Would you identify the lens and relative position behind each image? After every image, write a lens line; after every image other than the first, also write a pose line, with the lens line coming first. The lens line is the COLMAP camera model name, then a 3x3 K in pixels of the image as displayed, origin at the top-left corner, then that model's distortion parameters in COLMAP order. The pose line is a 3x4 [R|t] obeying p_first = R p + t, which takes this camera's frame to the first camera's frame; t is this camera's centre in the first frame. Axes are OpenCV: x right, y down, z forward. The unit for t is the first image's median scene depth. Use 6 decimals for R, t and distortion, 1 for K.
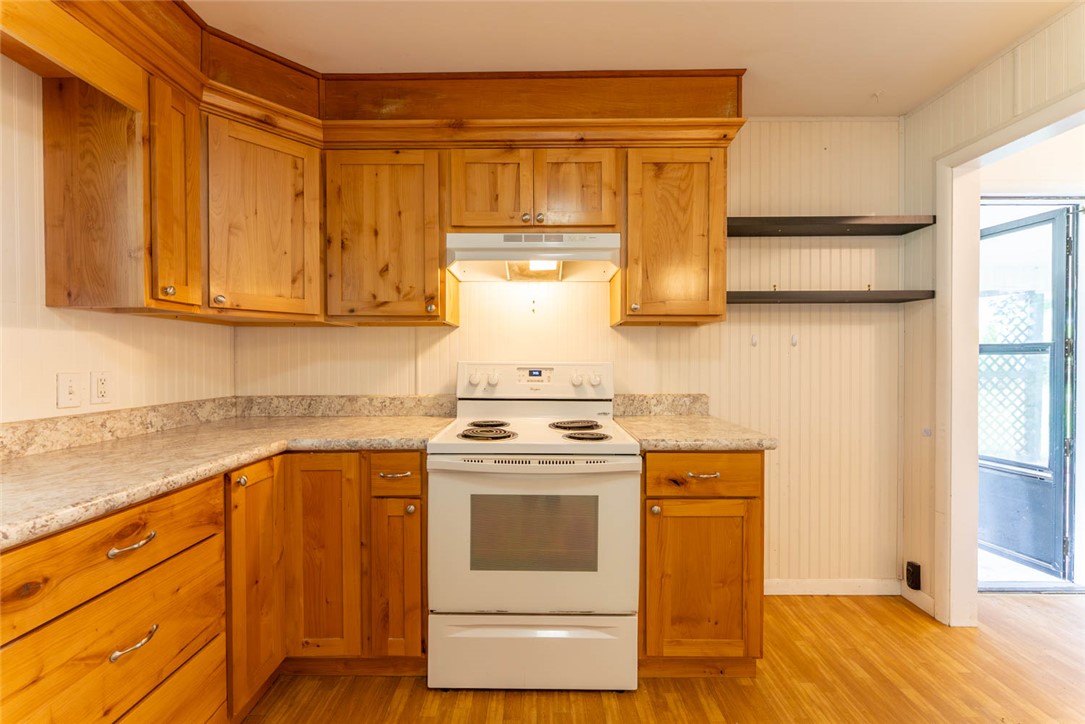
lens RADIAL K [[443.8, 0, 542.5], [0, 443.8, 362.0], [0, 0, 1]] dist [-0.000995, -0.000122]
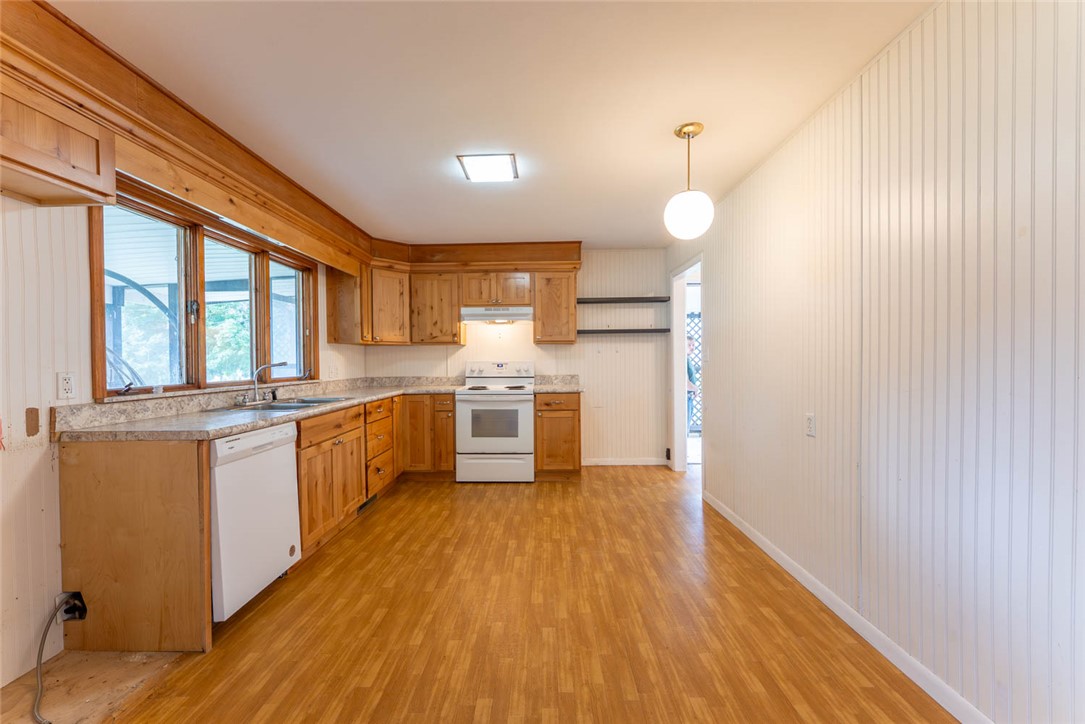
lens RADIAL K [[443.8, 0, 542.5], [0, 443.8, 362.0], [0, 0, 1]] dist [-0.000995, -0.000122]
pose [[0.999916, -0.007988, -0.010202, 0.255731], [0.007977, 0.999968, -0.001078, 0.011786], [0.010211, 0.000997, 0.999947, -1.444346]]
